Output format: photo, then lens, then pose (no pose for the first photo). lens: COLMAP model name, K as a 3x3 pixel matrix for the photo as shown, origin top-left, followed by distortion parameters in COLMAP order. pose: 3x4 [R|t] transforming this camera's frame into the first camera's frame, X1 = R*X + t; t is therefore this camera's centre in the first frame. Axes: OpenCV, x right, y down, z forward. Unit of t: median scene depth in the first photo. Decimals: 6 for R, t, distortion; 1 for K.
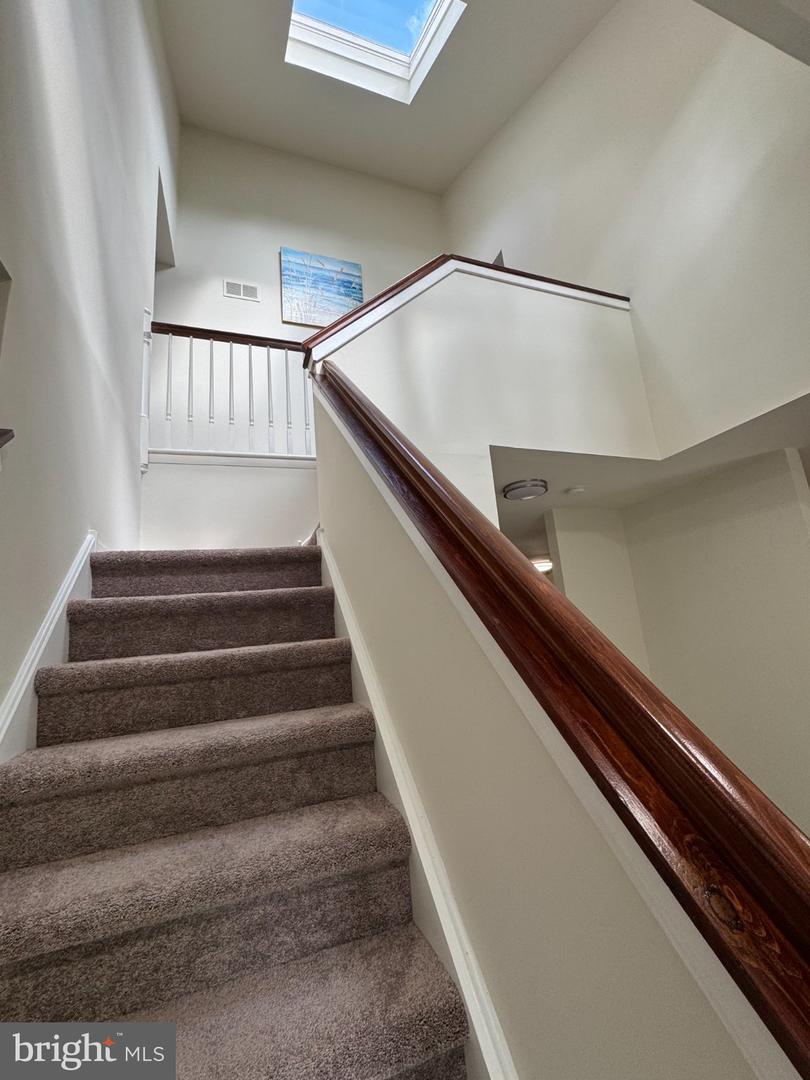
lens RADIAL K [[467.5, 0, 406.8], [0, 467.5, 536.4], [0, 0, 1]] dist [0.001809, -0.000156]
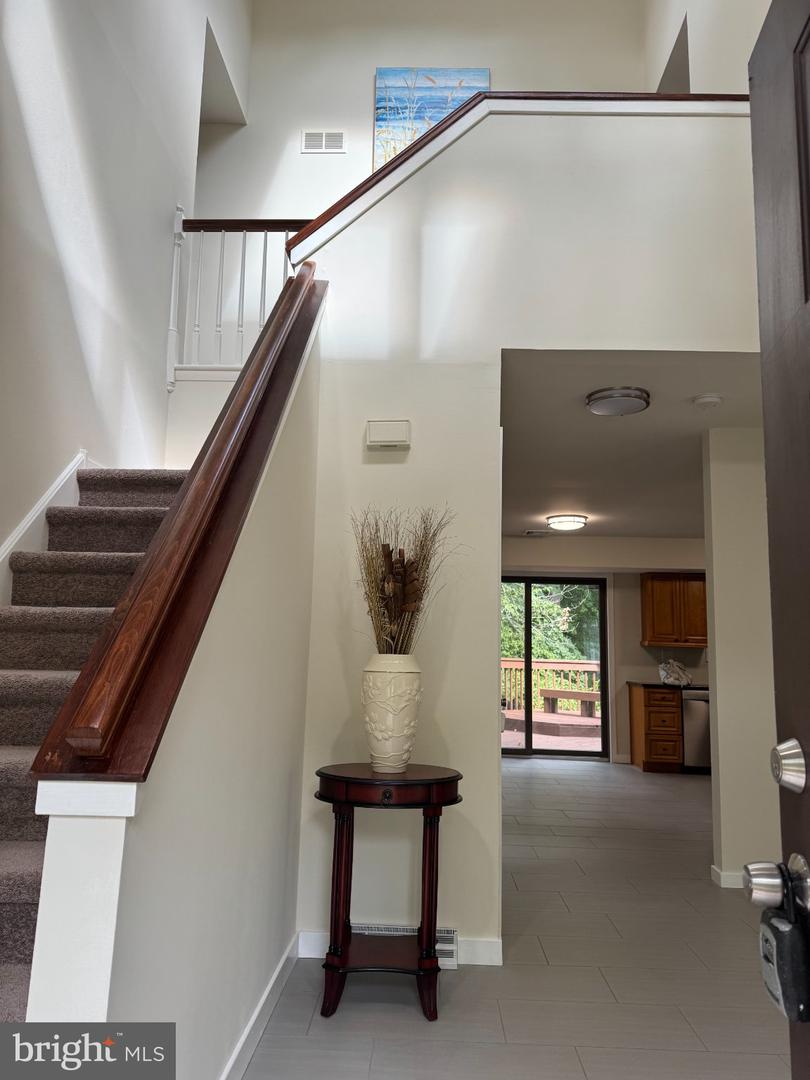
lens RADIAL K [[757.4, 0, 402.2], [0, 757.4, 544.2], [0, 0, 1]] dist [0.035433, -0.017043]
pose [[0.920589, 0.054706, -0.386683, 0.478714], [-0.019555, 0.995355, 0.094264, 0.016208], [0.390044, -0.079216, 0.917382, -0.249766]]
